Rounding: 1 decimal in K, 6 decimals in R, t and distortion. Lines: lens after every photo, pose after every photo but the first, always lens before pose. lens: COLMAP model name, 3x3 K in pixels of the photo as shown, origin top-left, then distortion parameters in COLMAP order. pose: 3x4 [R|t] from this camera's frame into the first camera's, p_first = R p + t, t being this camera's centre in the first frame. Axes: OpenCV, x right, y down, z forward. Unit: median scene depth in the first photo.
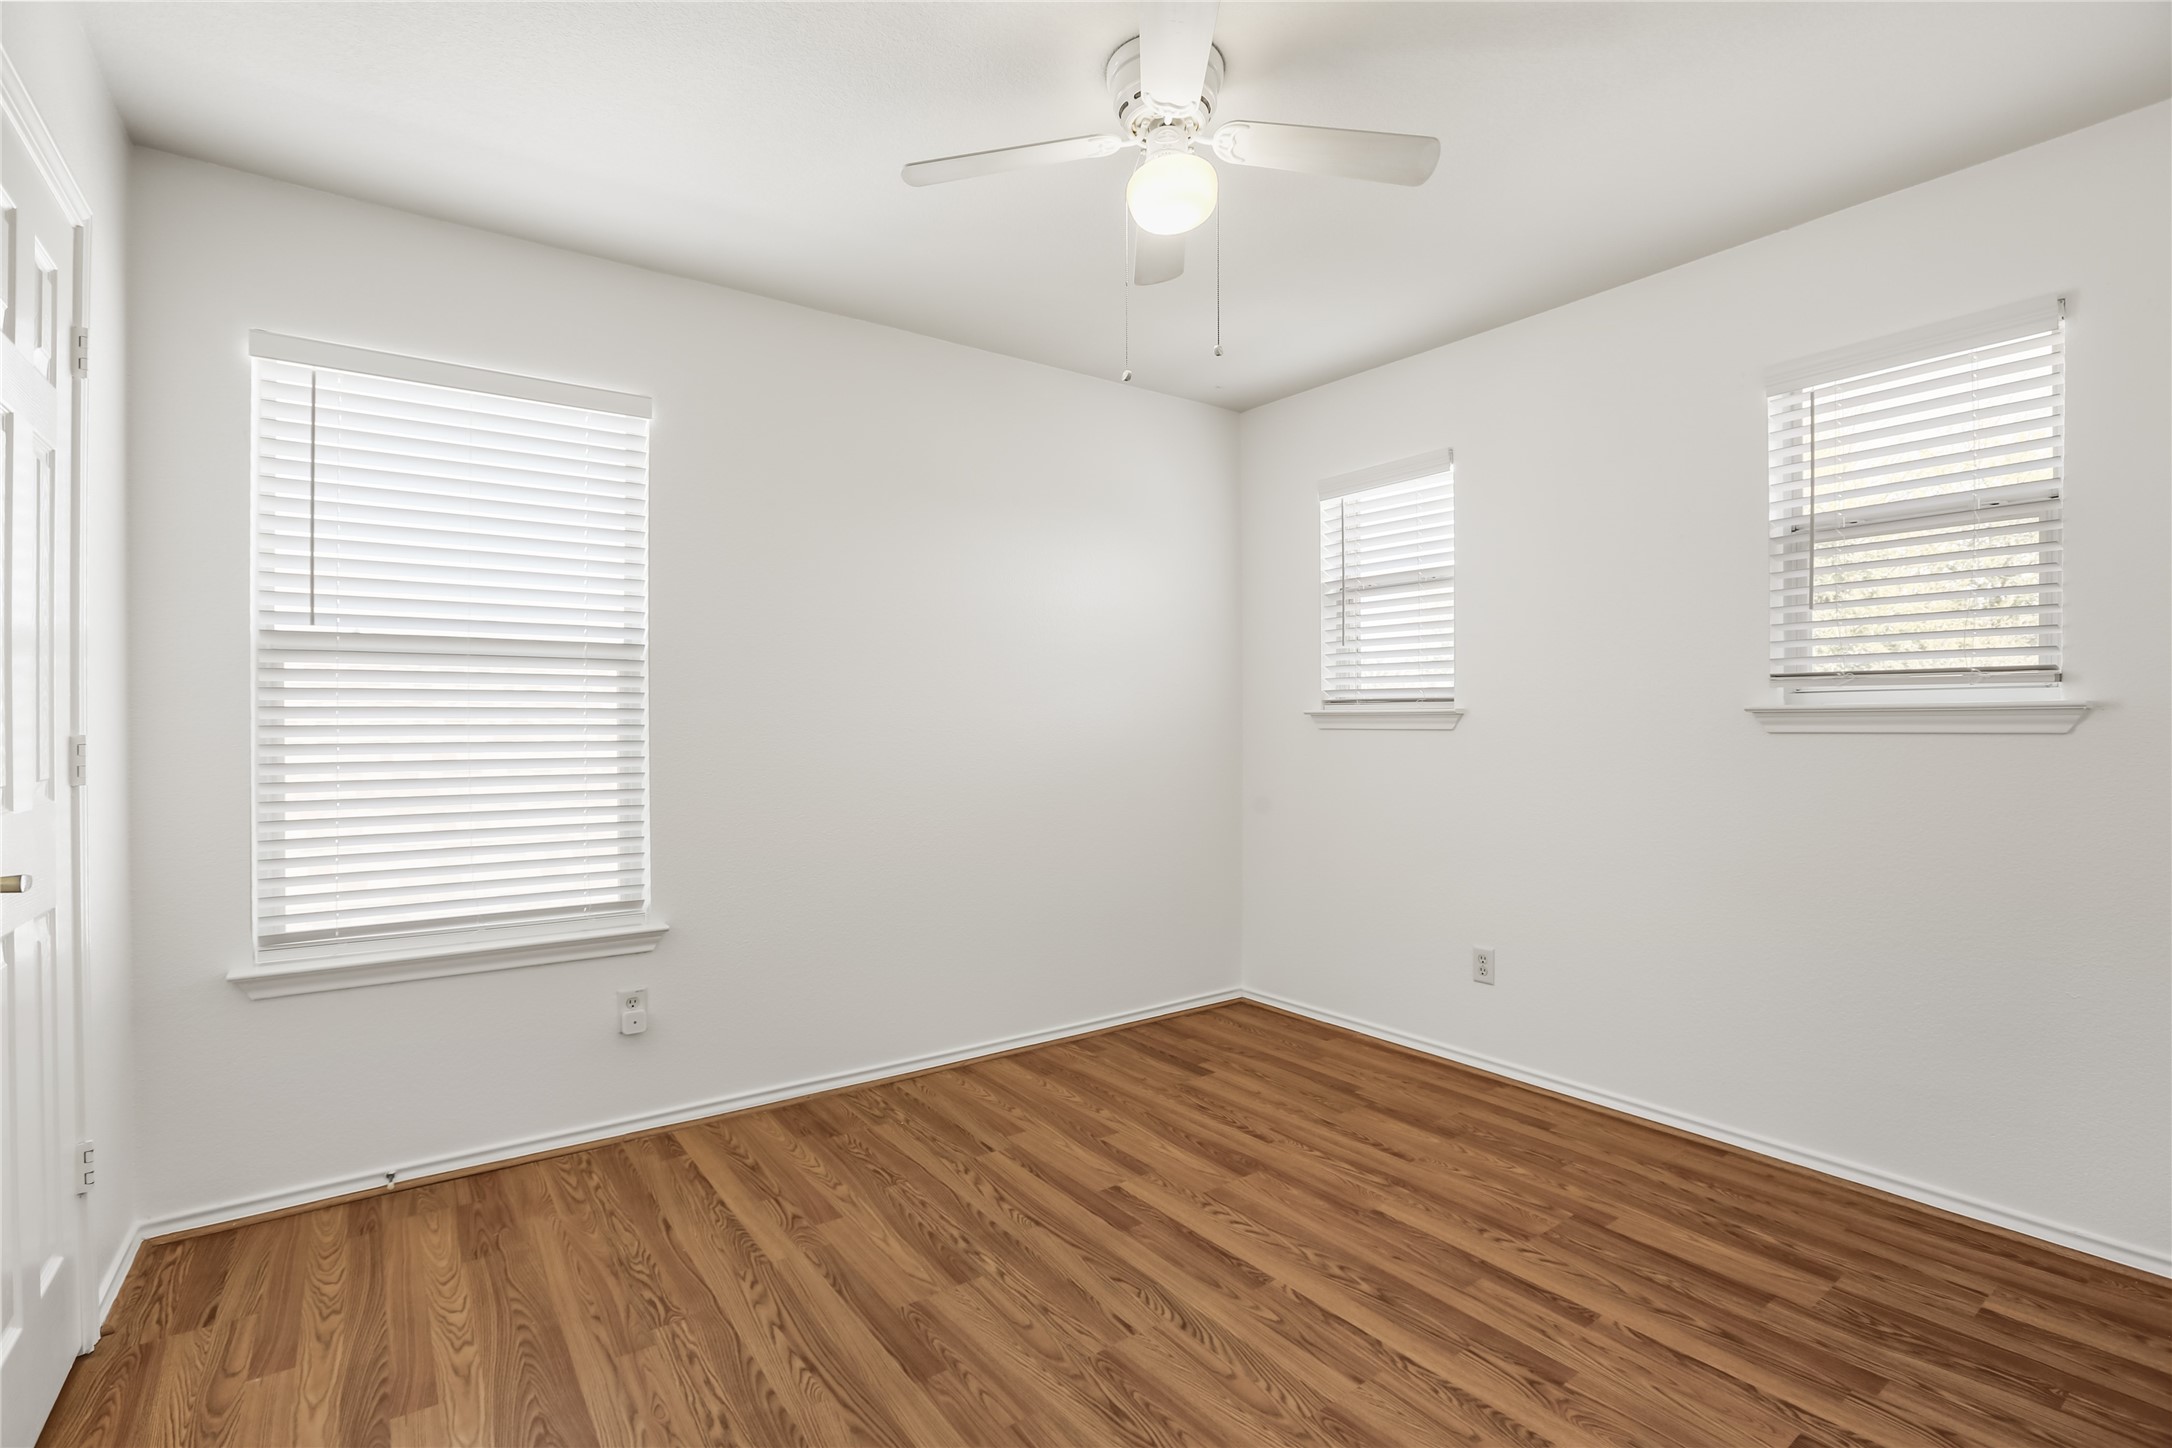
lens RADIAL K [[1008.8, 0, 1090.4], [0, 1008.8, 729.9], [0, 0, 1]] dist [-0.041112, 0.012225]
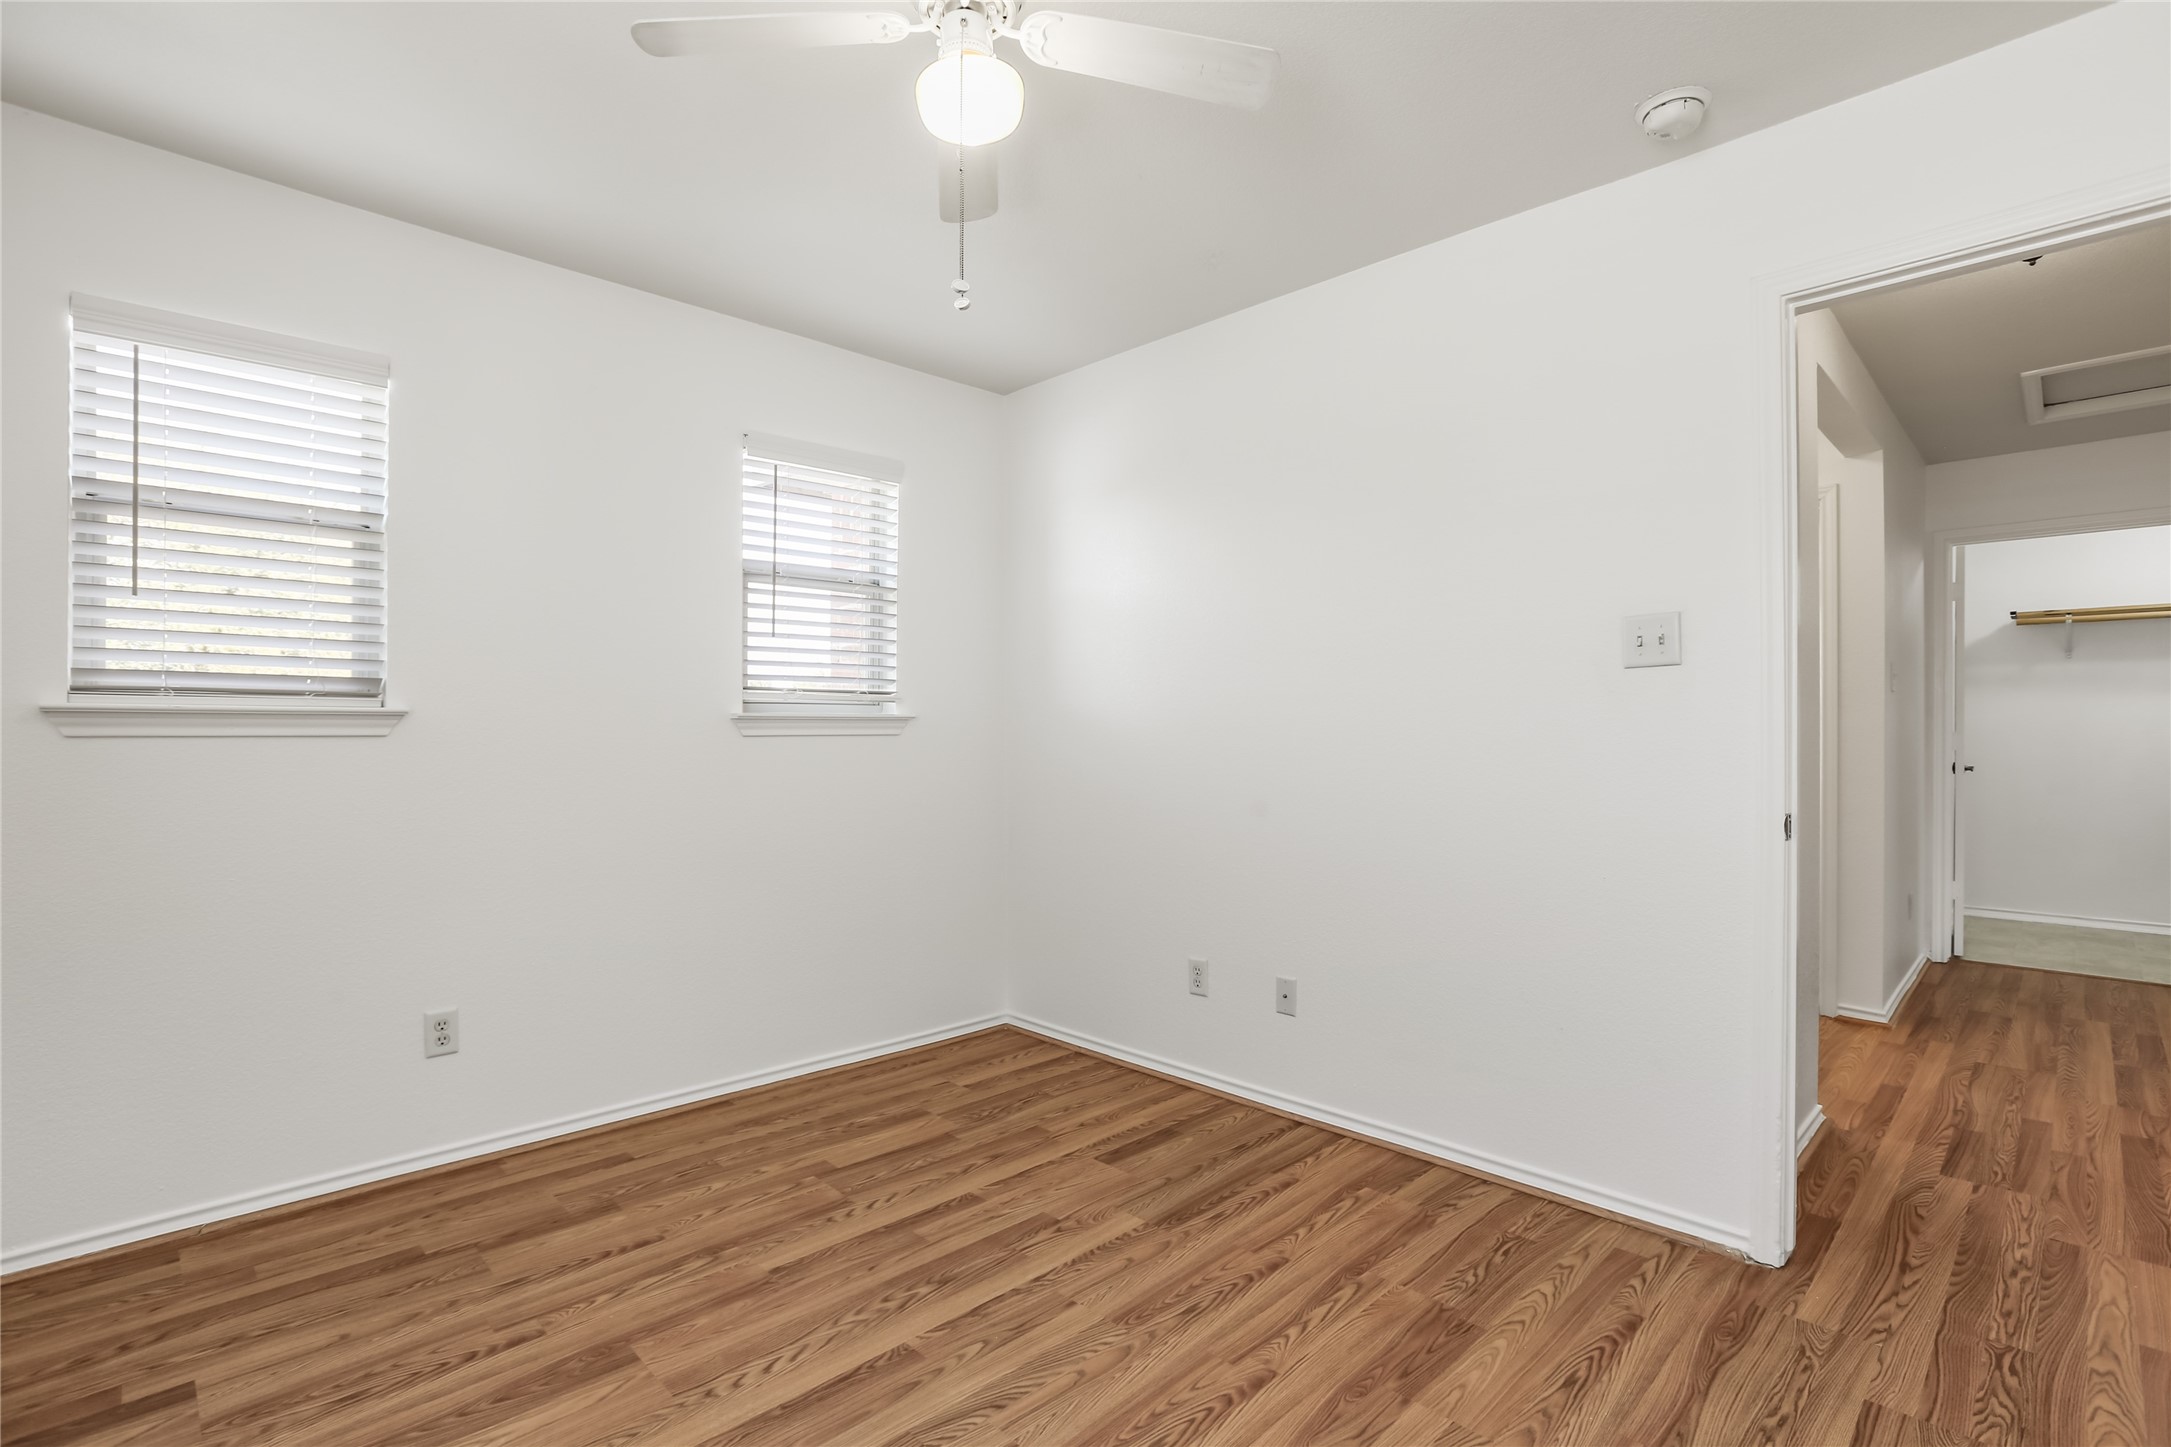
lens RADIAL K [[1008.4, 0, 1089.9], [0, 1008.4, 729.4], [0, 0, 1]] dist [-0.041112, 0.012225]
pose [[-0.146765, 0.002668, 0.989168, -0.699116], [0.004317, 0.999989, -0.002057, -0.002170], [-0.989162, 0.003968, -0.146775, 0.921573]]
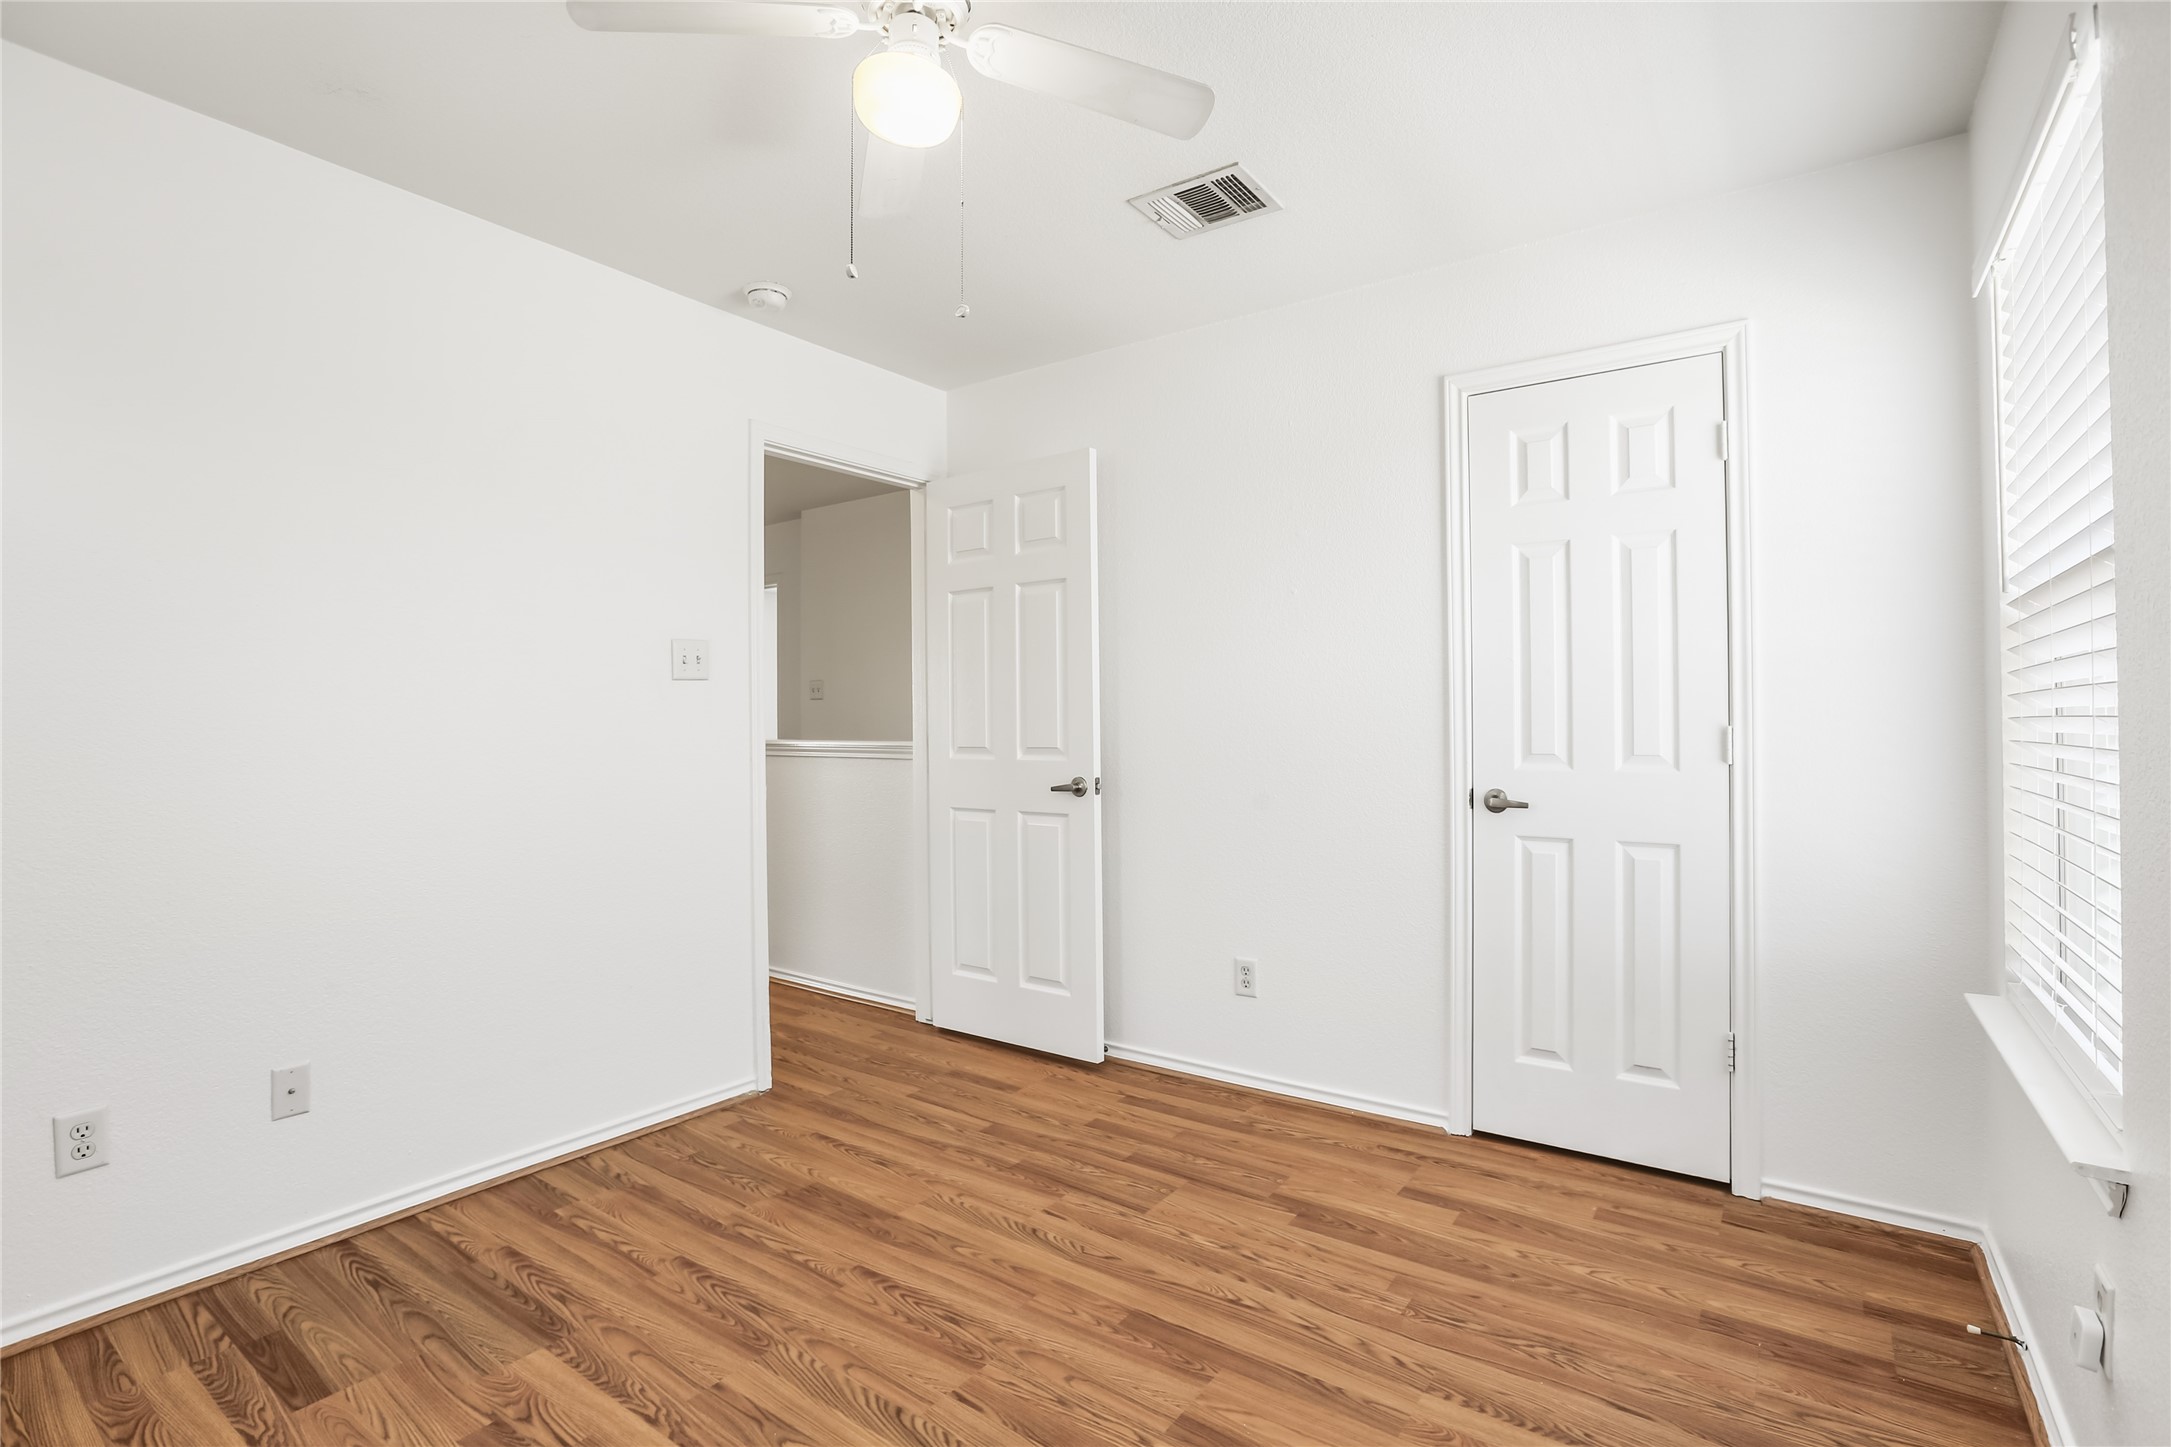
lens RADIAL K [[1008.4, 0, 1089.9], [0, 1008.4, 729.4], [0, 0, 1]] dist [-0.041112, 0.012225]
pose [[-0.949739, 0.008281, -0.312932, 0.177799], [0.006443, 0.999955, 0.006909, -0.005233], [0.312975, 0.004546, -0.949750, 1.653925]]
